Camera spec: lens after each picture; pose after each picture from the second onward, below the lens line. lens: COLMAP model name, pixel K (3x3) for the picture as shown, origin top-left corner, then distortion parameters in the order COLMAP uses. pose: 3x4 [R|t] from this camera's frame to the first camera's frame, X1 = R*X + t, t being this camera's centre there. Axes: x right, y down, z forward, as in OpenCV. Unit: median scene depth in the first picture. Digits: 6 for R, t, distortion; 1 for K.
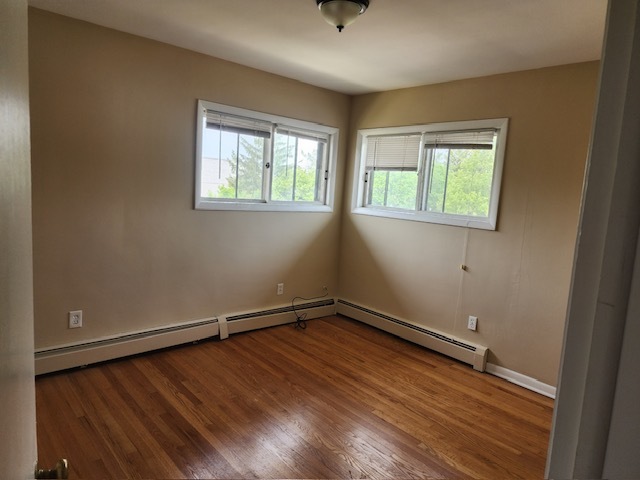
lens RADIAL K [[425.9, 0, 323.7], [0, 425.9, 244.5], [0, 0, 1]] dist [0.062799, -0.062268]
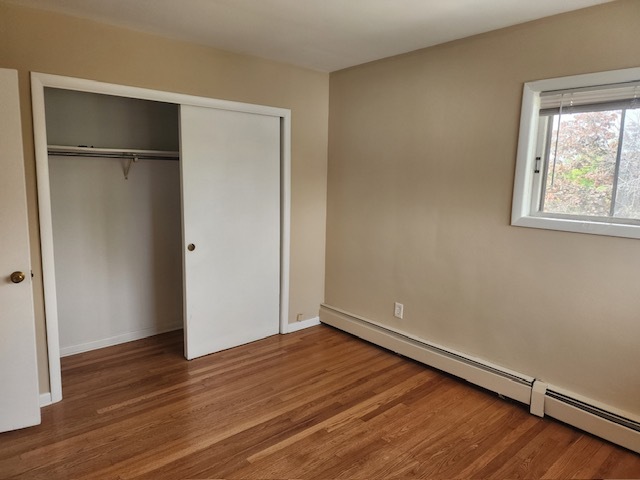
lens RADIAL K [[425.9, 0, 323.7], [0, 425.9, 244.5], [0, 0, 1]] dist [0.062799, -0.062268]
pose [[-0.025149, 0.089180, -0.995698, 0.527270], [-0.166862, 0.981666, 0.092137, -0.068955], [0.985660, 0.168461, -0.009807, 0.729921]]
